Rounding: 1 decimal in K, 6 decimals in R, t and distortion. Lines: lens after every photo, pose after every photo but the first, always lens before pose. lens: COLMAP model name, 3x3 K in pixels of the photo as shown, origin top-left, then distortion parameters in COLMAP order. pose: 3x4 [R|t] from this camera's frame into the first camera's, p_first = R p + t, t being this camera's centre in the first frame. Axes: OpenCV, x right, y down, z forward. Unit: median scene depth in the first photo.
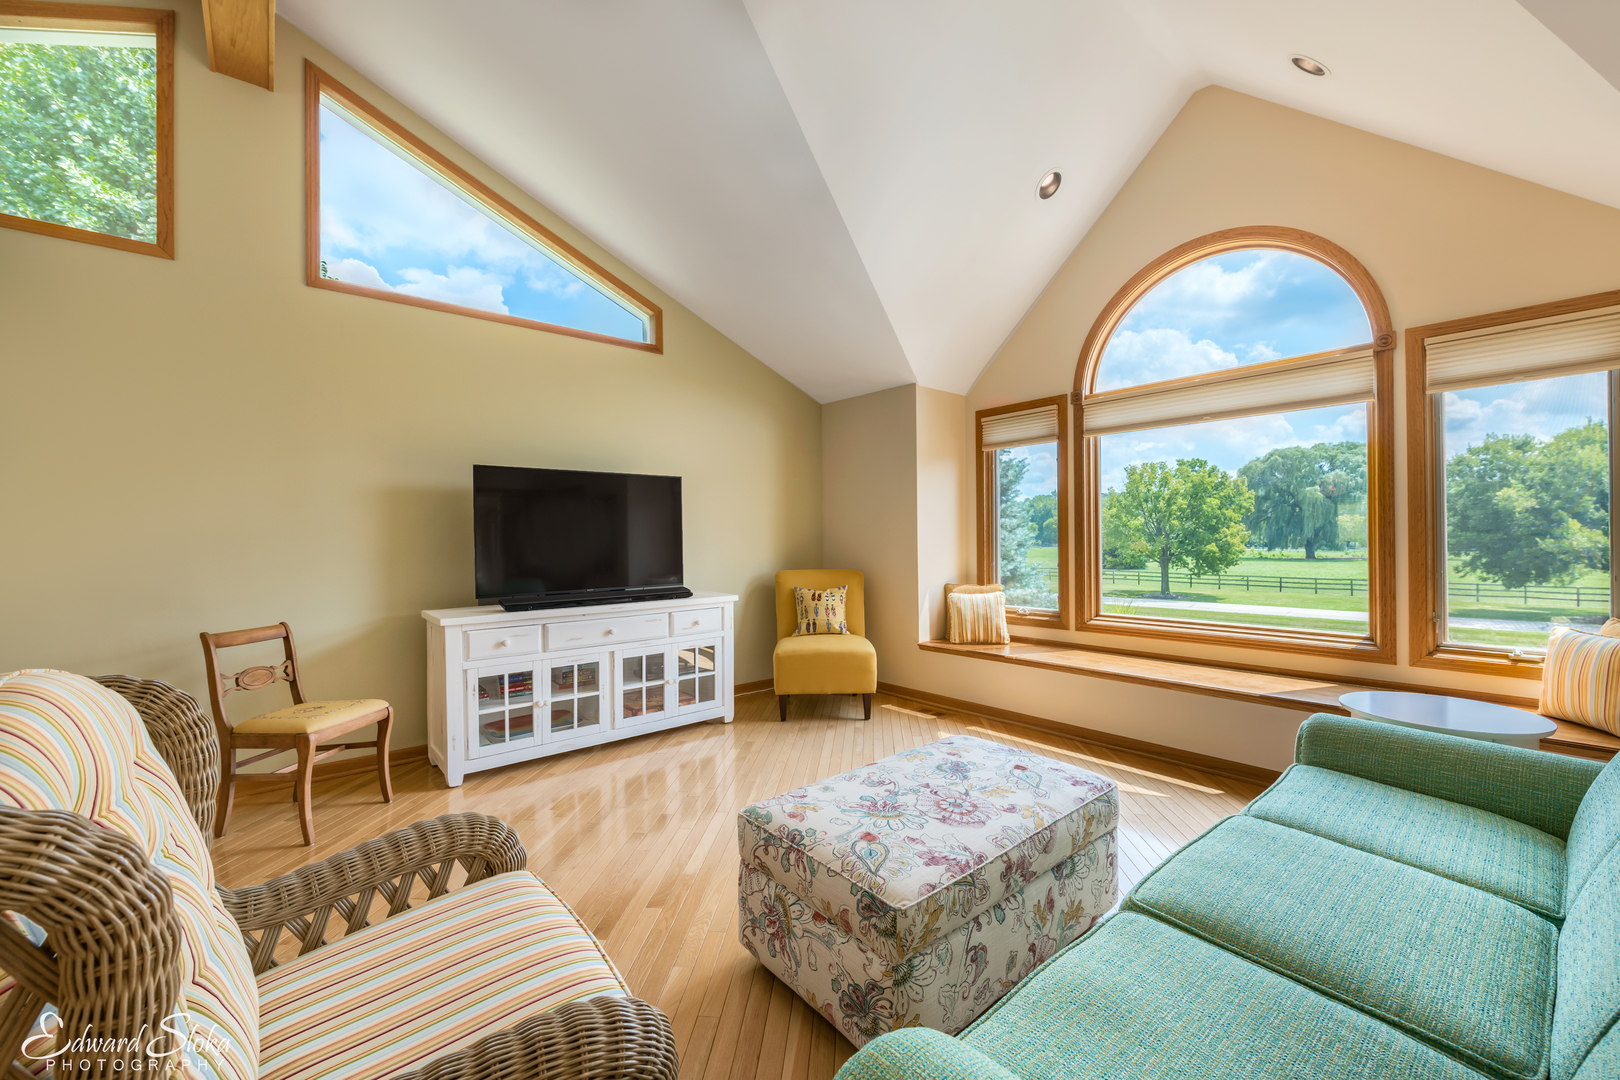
lens RADIAL K [[666.8, 0, 807.8], [0, 666.8, 547.1], [0, 0, 1]] dist [0.026116, -0.009719]
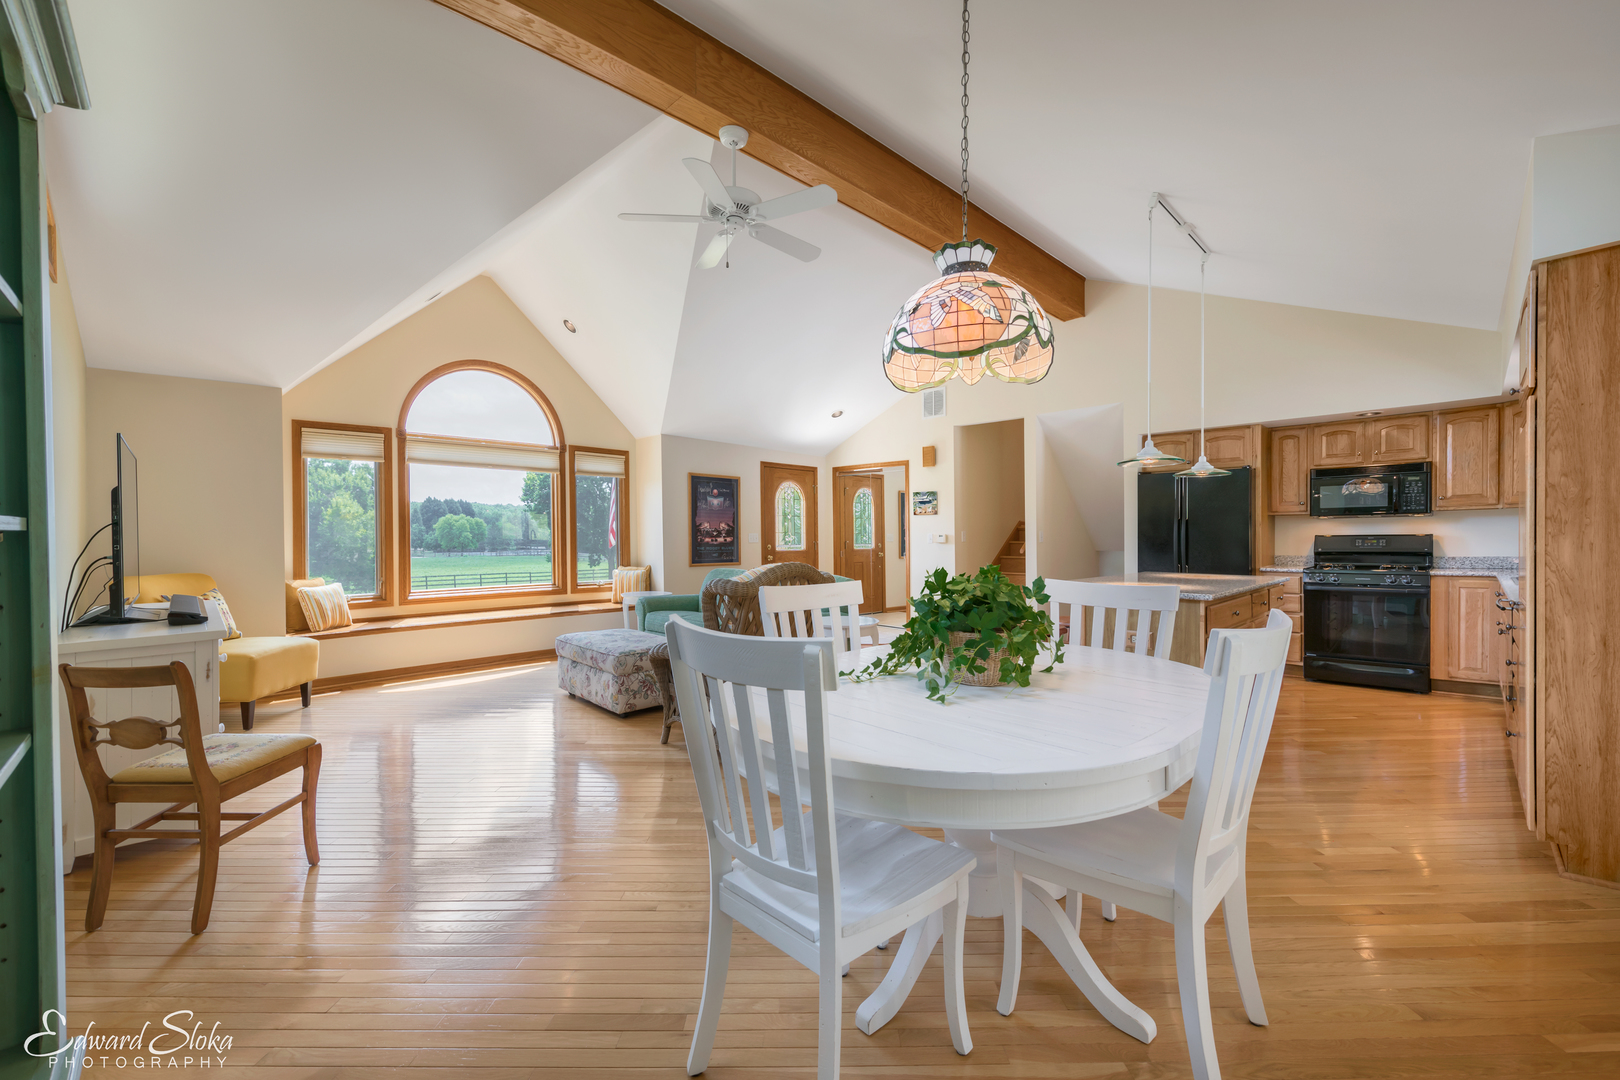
lens RADIAL K [[642.2, 0, 835.5], [0, 642.2, 546.7], [0, 0, 1]] dist [0.001807, 0.000190]
pose [[-0.130288, -0.007793, 0.991446, -0.970983], [0.016986, 0.999805, 0.010091, 0.007856], [-0.991331, 0.018156, -0.130130, 0.293930]]
